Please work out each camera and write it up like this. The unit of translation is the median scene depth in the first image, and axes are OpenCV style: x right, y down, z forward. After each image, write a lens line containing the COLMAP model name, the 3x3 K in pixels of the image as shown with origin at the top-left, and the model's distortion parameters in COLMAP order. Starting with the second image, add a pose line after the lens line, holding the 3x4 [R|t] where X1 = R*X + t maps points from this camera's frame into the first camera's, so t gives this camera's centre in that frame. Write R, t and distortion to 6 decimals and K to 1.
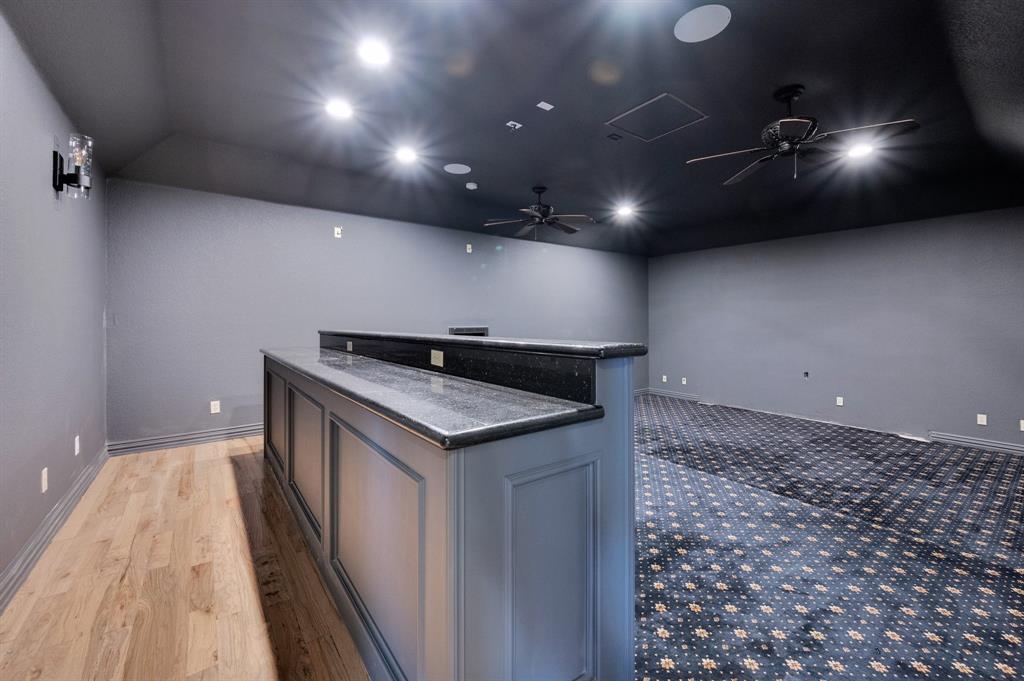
lens RADIAL K [[411.1, 0, 513.7], [0, 411.1, 330.8], [0, 0, 1]] dist [0.001494, 0.000056]
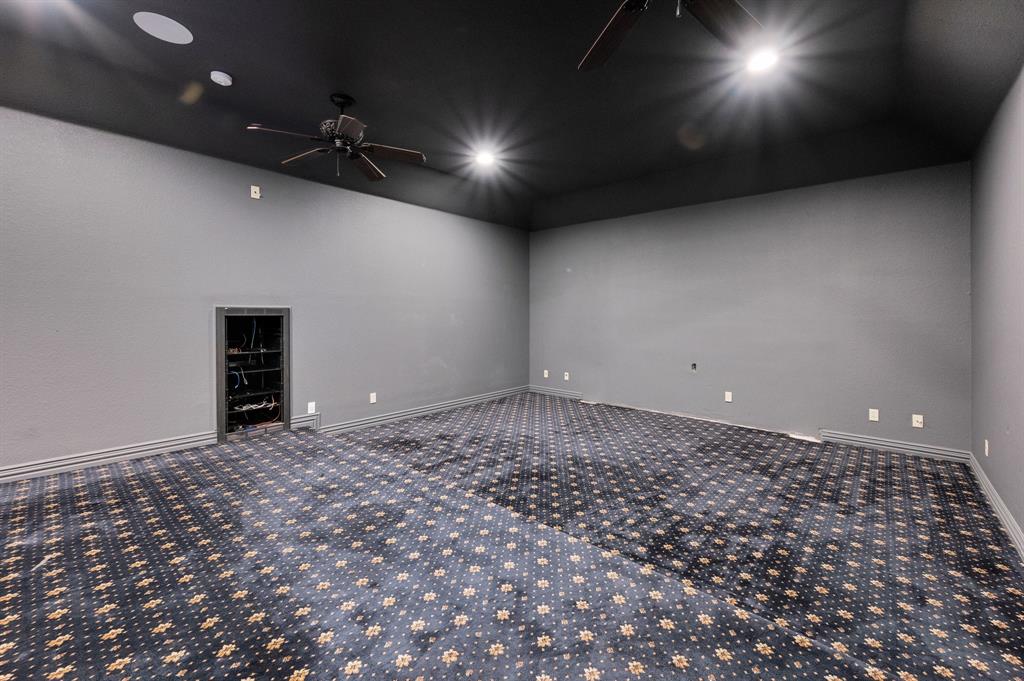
lens RADIAL K [[411.1, 0, 510.0], [0, 411.1, 336.8], [0, 0, 1]] dist [0.001494, 0.000056]
pose [[0.981007, -0.005369, 0.193897, 0.249035], [0.000029, 0.999621, 0.027532, 0.031106], [-0.193971, -0.027004, 0.980635, 0.348304]]
